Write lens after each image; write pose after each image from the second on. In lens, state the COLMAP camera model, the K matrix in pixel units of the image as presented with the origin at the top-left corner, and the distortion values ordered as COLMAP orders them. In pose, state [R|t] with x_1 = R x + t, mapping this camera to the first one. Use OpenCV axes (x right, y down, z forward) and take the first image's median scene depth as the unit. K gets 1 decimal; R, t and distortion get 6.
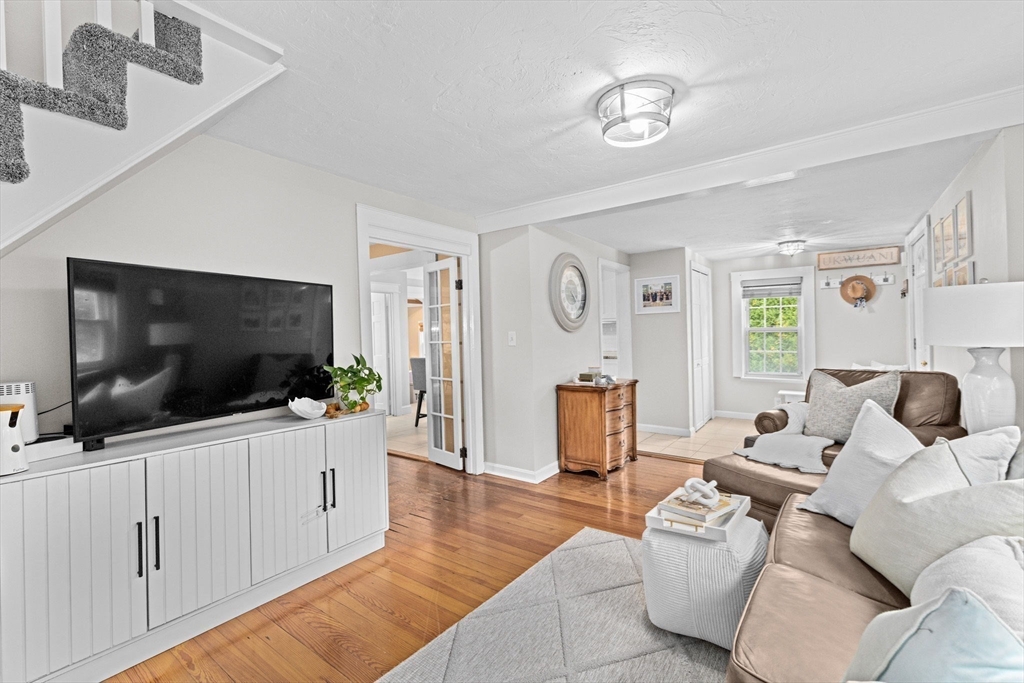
lens RADIAL K [[445.2, 0, 511.5], [0, 445.2, 340.0], [0, 0, 1]] dist [0.002504, 0.000963]
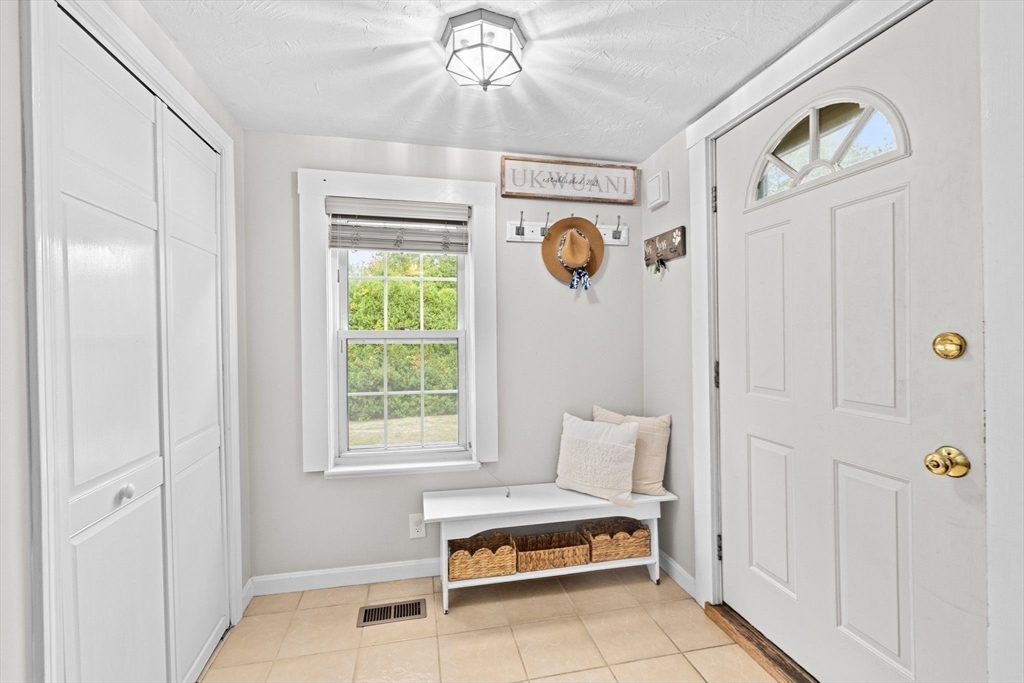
lens RADIAL K [[445.2, 0, 507.6], [0, 445.2, 342.9], [0, 0, 1]] dist [0.002504, 0.000963]
pose [[0.669566, 0.005060, 0.742736, 0.389675], [0.000899, 0.999971, -0.007622, -0.015483], [-0.742752, 0.005771, 0.669541, 0.731448]]
